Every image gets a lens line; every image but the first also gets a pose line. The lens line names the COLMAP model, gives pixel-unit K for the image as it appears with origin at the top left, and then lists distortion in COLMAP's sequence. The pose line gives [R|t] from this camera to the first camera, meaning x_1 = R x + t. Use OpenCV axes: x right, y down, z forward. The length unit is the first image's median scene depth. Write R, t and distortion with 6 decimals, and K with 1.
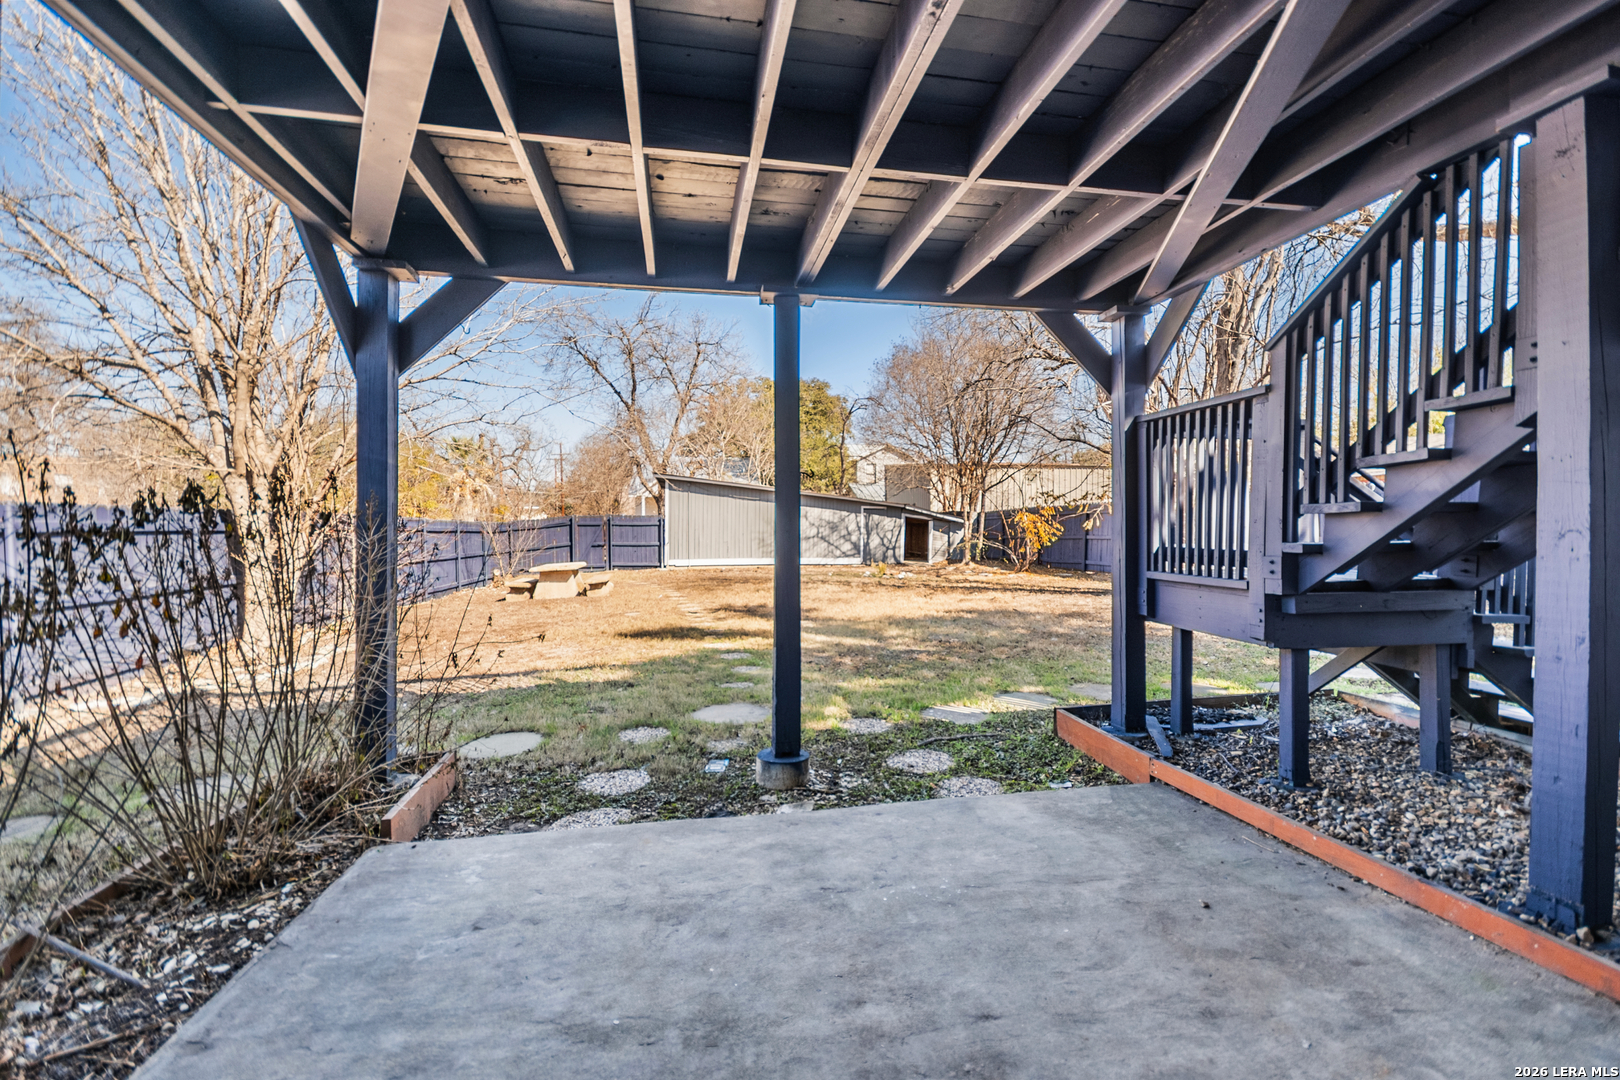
lens RADIAL K [[697.4, 0, 814.7], [0, 697.4, 537.4], [0, 0, 1]] dist [0.000659, 0.000599]
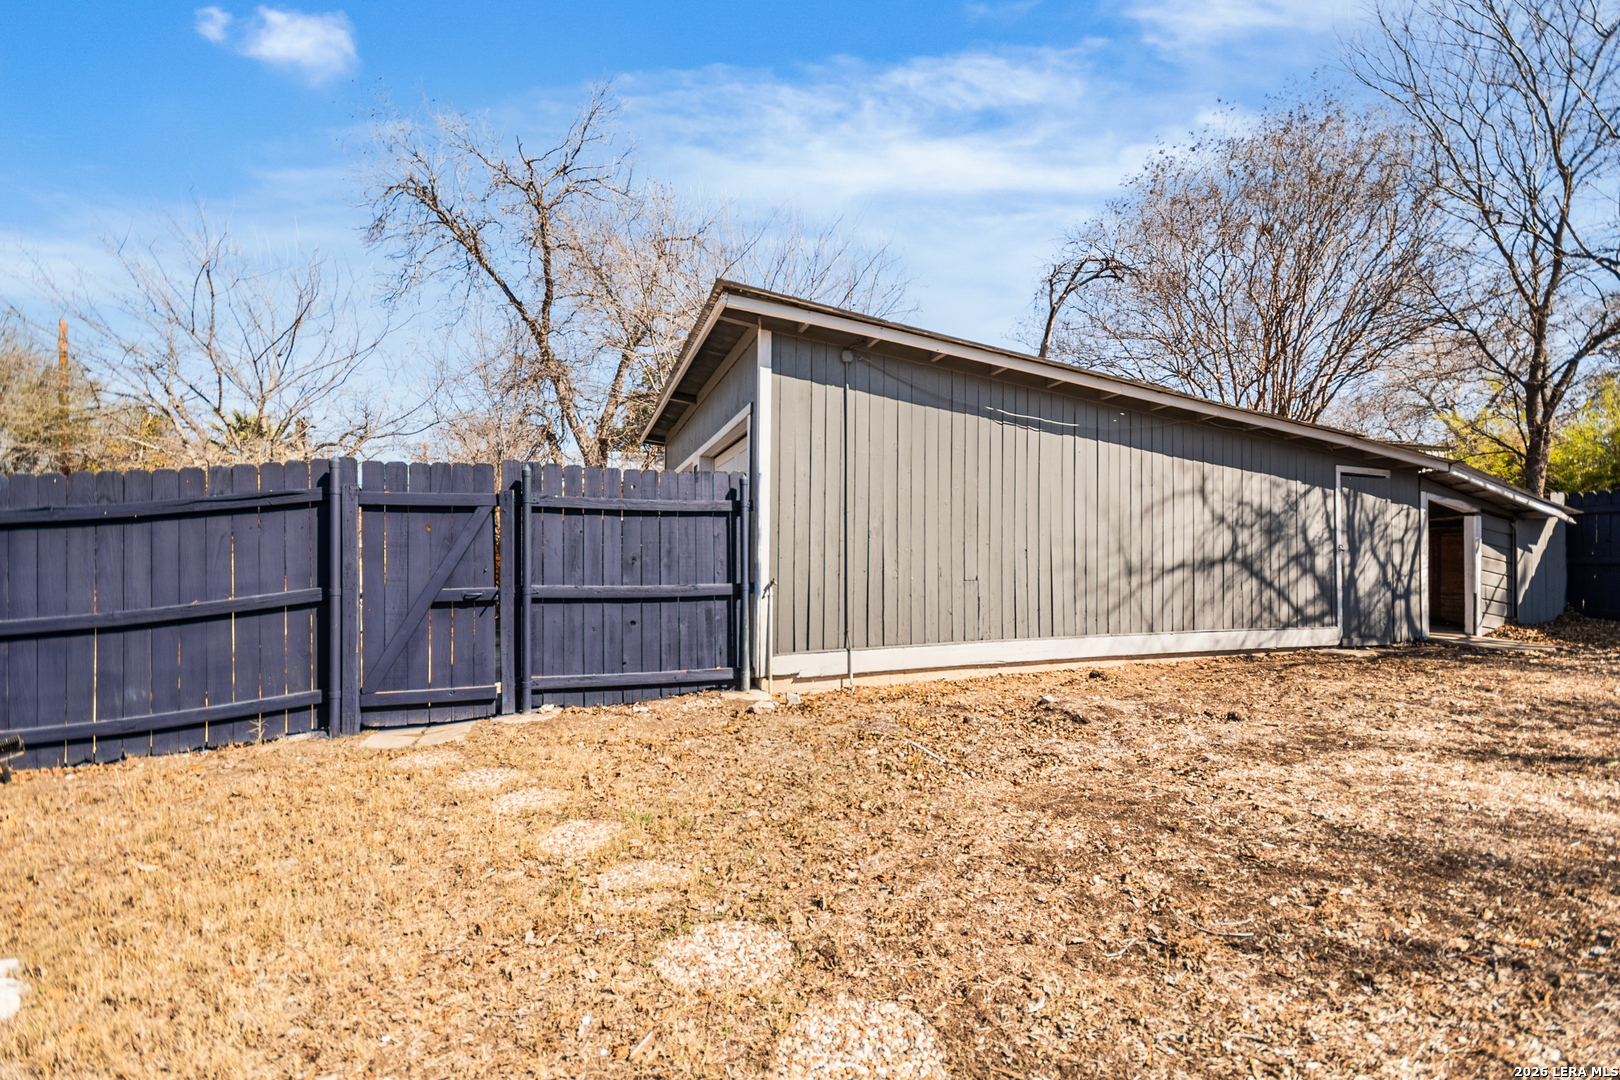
lens RADIAL K [[697.4, 0, 813.6], [0, 697.4, 536.3], [0, 0, 1]] dist [0.000659, 0.000599]
pose [[0.989081, 0.000505, 0.147369, -0.219296], [0.005781, 0.999092, -0.042221, 0.000663], [-0.147257, 0.042611, 0.988180, 0.715822]]
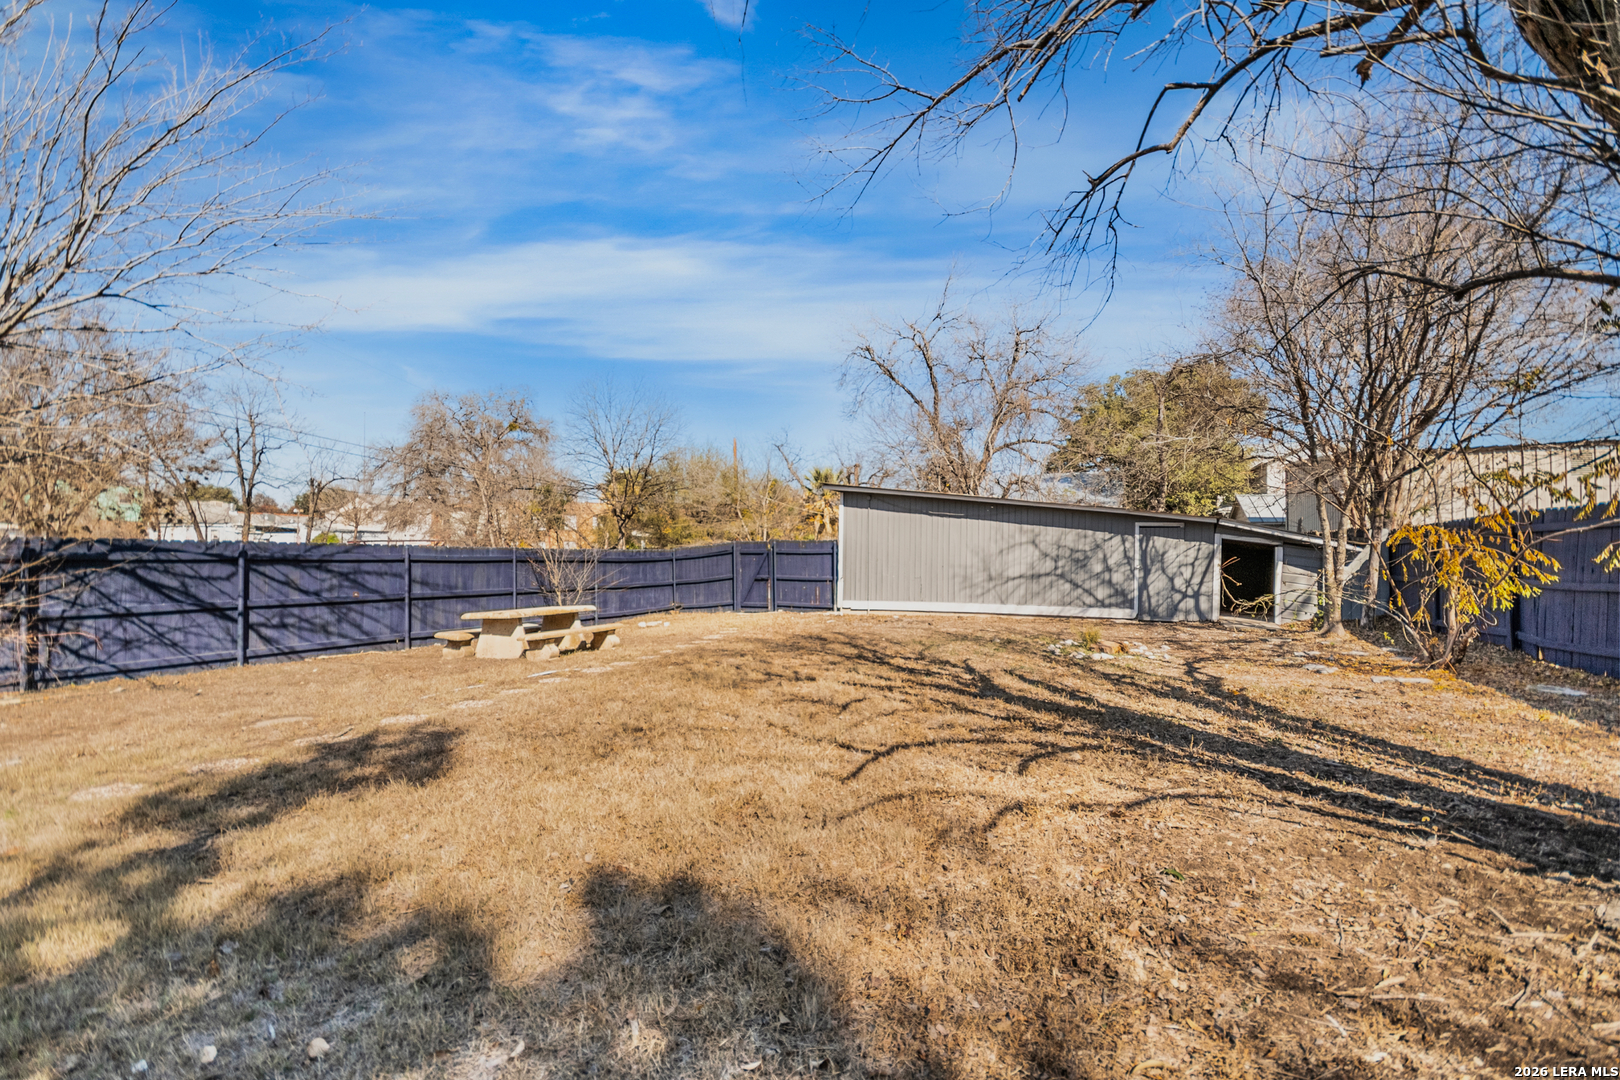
lens RADIAL K [[697.4, 0, 824.4], [0, 697.4, 551.7], [0, 0, 1]] dist [0.000659, 0.000599]
pose [[0.825416, -0.000047, -0.564525, 0.186779], [-0.010935, 0.999811, -0.016071, -0.007652], [0.564419, 0.019438, 0.825259, 0.355280]]
